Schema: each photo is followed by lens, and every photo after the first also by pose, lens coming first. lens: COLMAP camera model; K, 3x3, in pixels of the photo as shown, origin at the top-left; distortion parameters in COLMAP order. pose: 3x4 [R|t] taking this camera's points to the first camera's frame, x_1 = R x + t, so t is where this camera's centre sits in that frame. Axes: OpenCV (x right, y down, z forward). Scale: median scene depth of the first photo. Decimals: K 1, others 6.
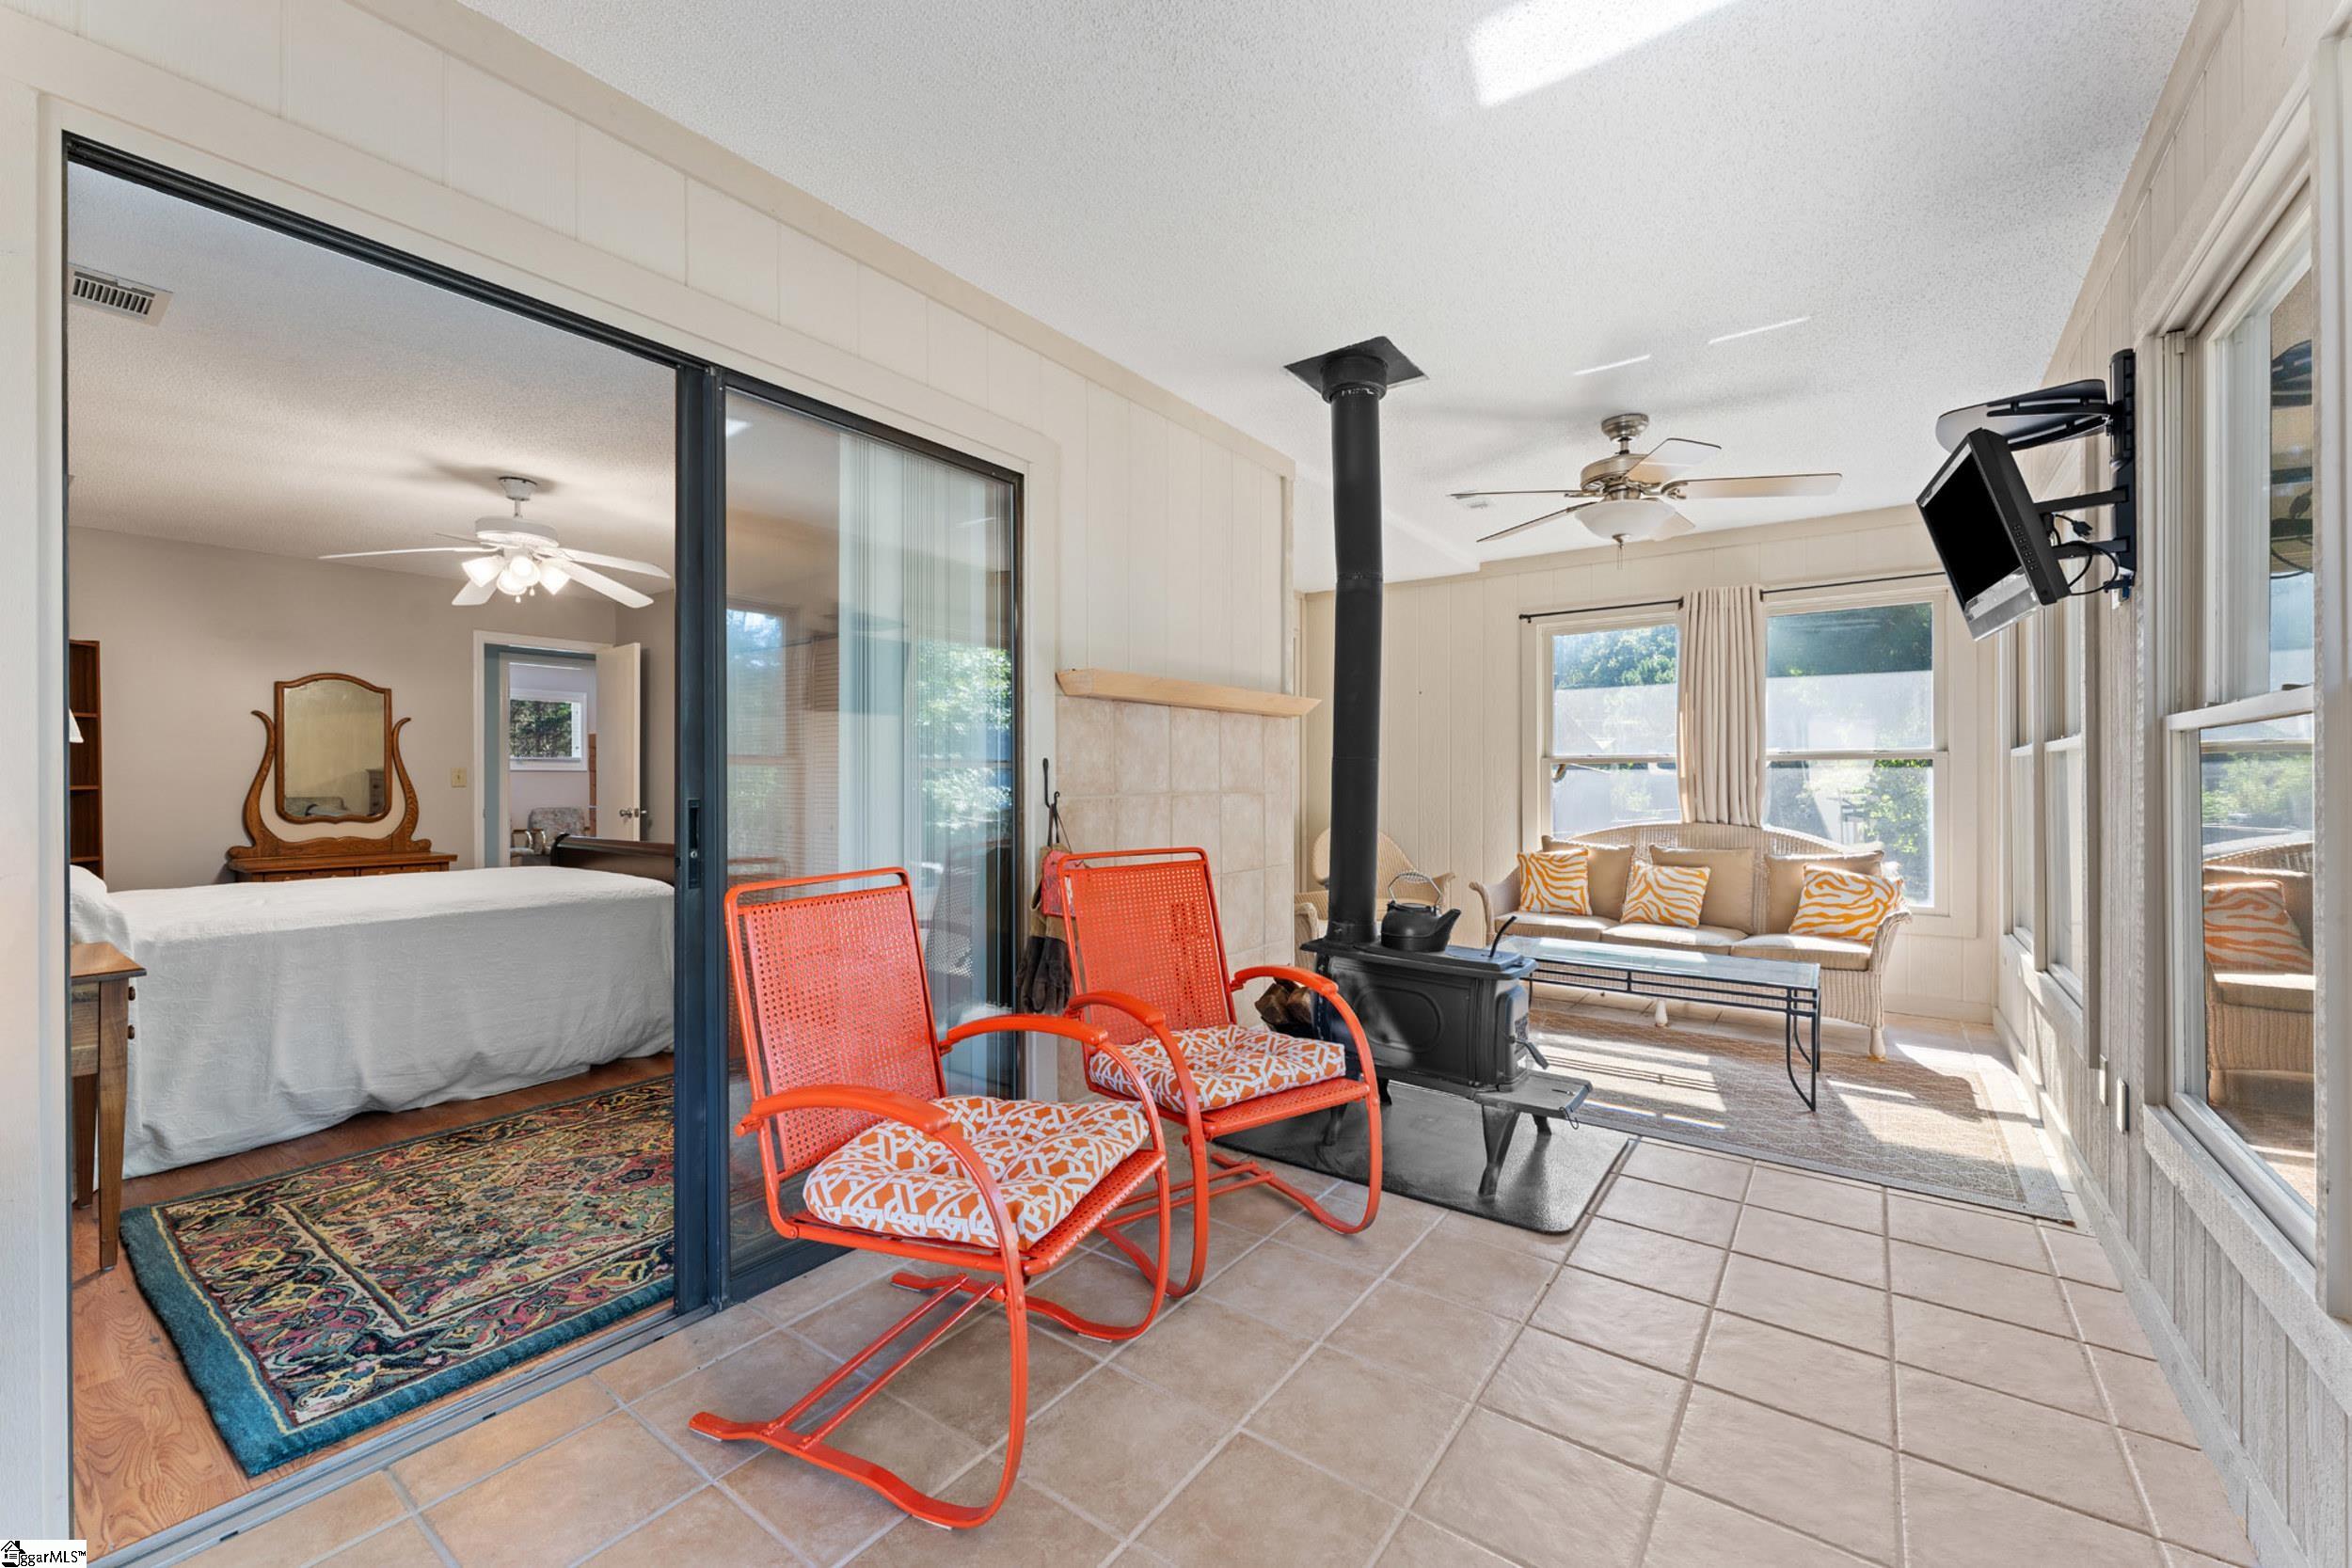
lens RADIAL K [[946.7, 0, 1177.5], [0, 946.7, 779.6], [0, 0, 1]] dist [0.003906, -0.000948]
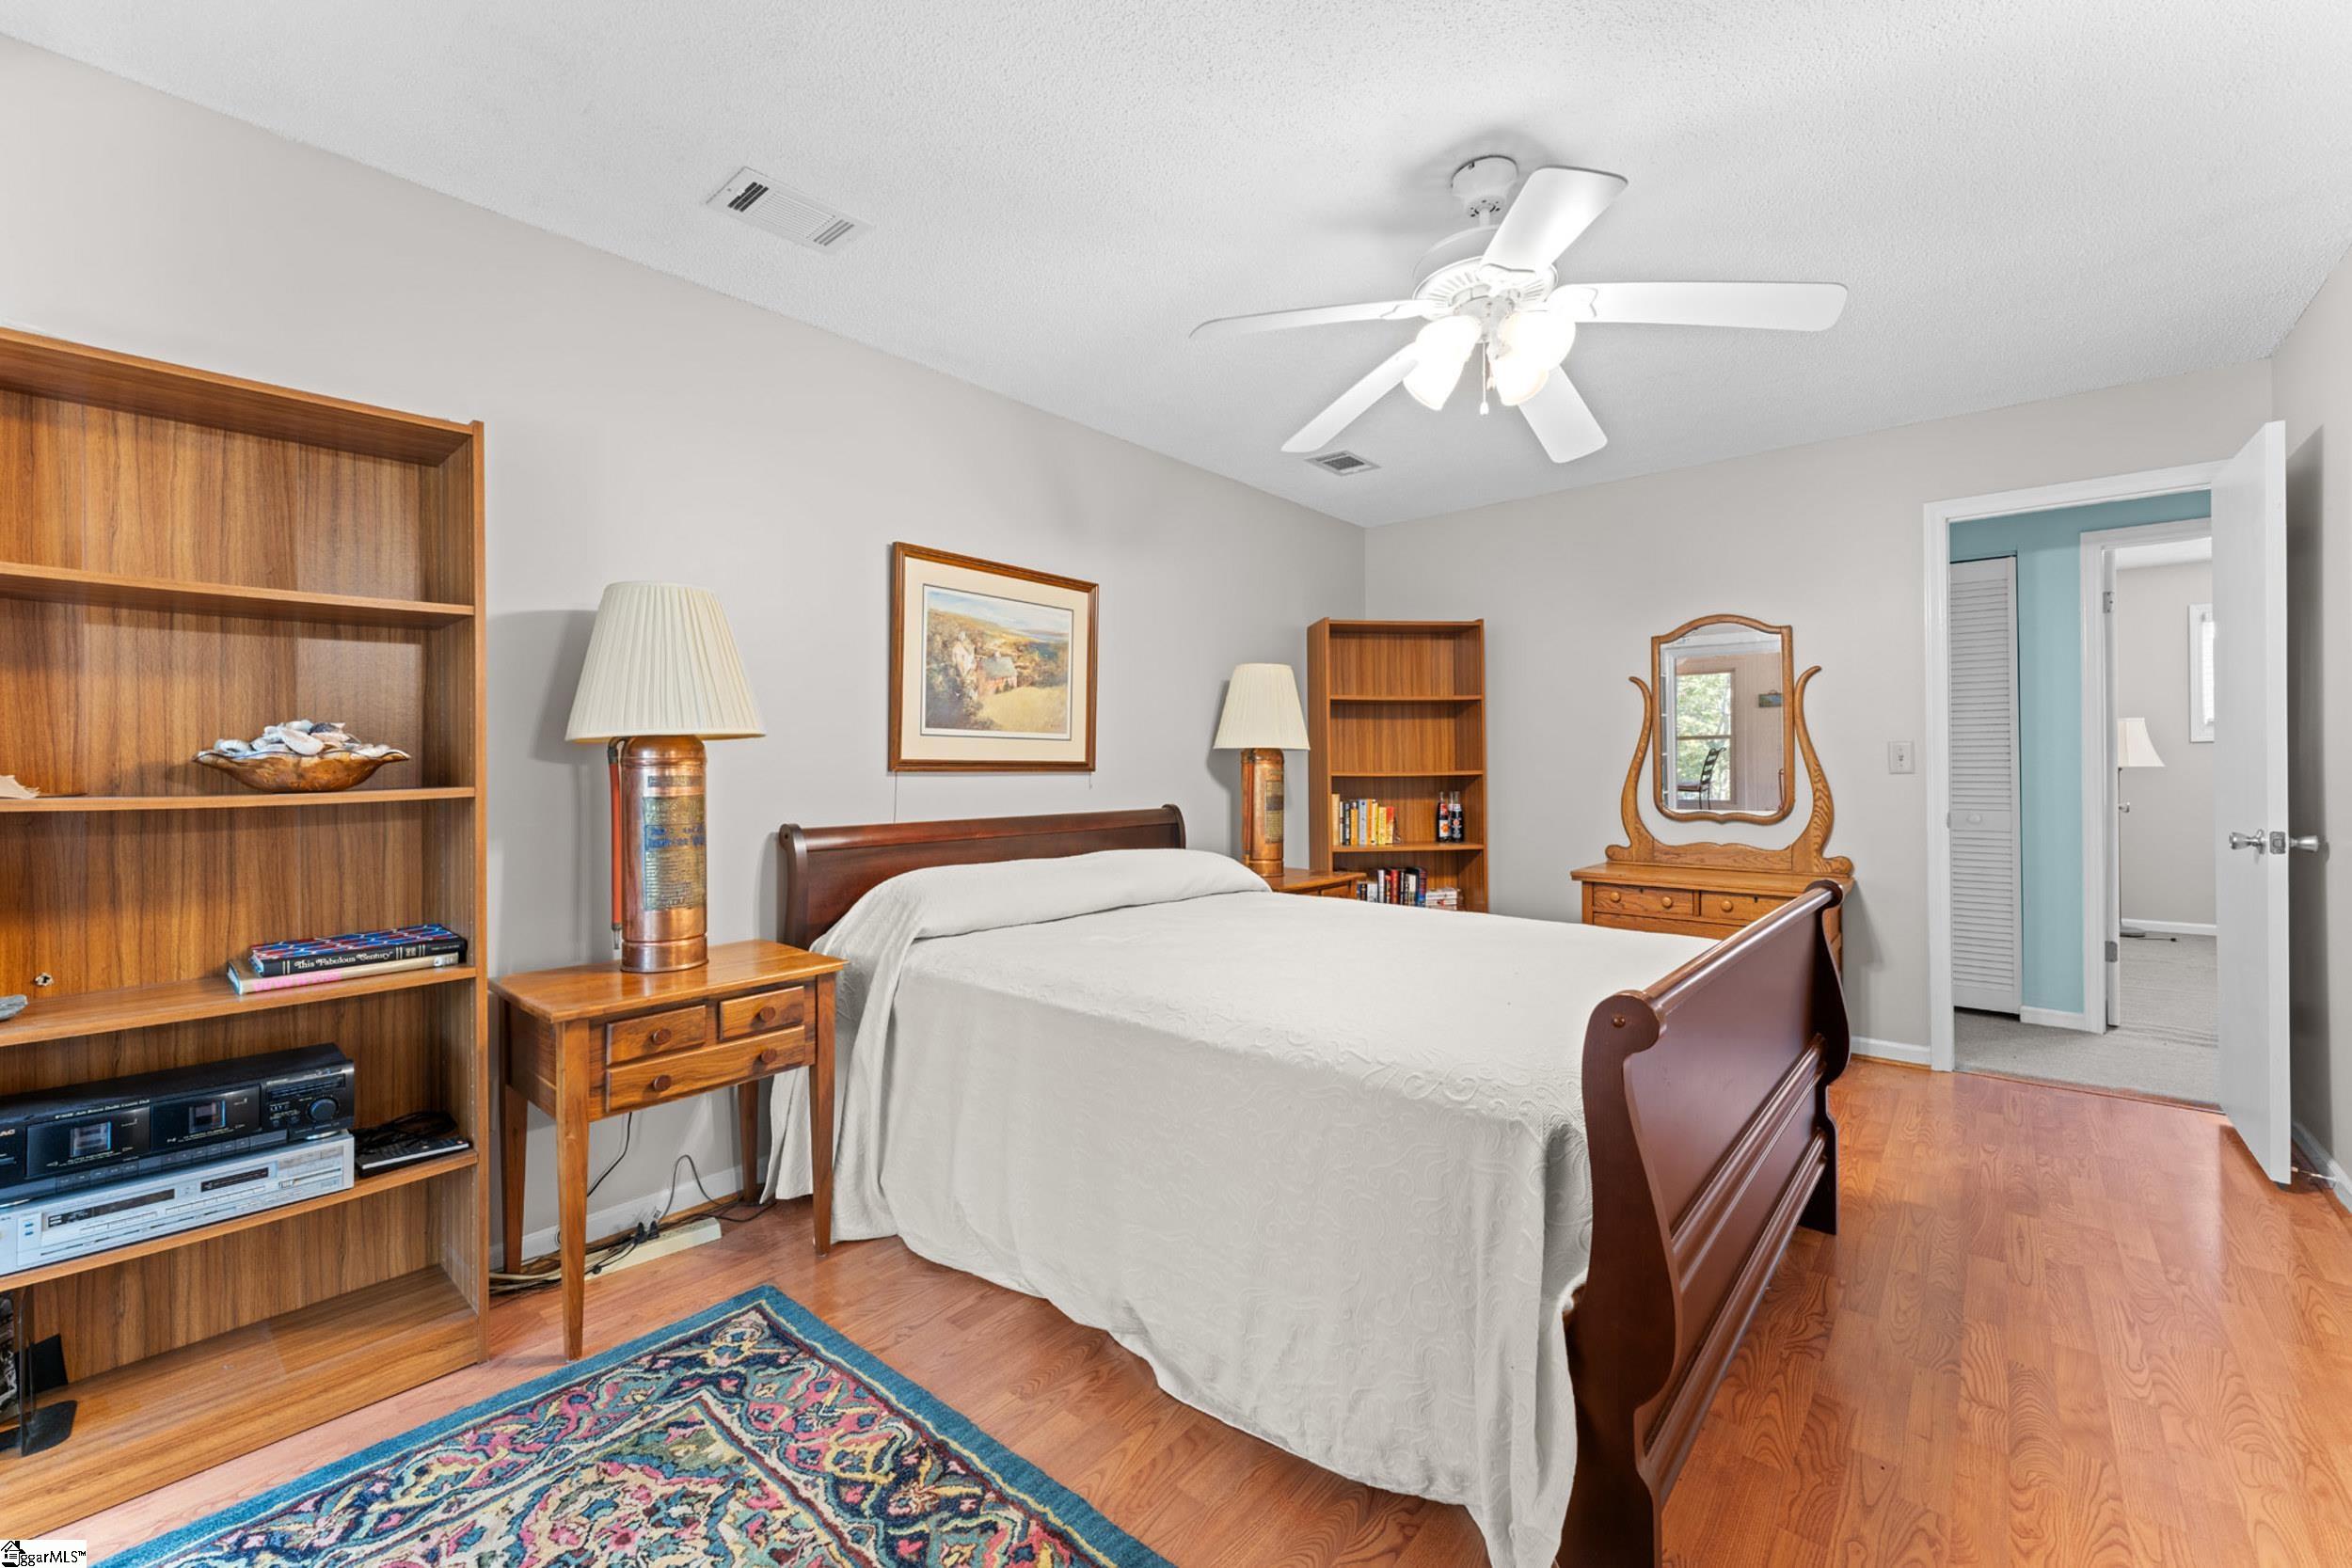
lens RADIAL K [[946.7, 0, 1166.3], [0, 946.7, 755.1], [0, 0, 1]] dist [0.003906, -0.000948]
pose [[-0.095415, -0.010705, -0.995380, -0.260549], [0.008434, 0.999898, -0.011562, -0.002616], [0.995402, -0.009498, -0.095315, 1.242296]]
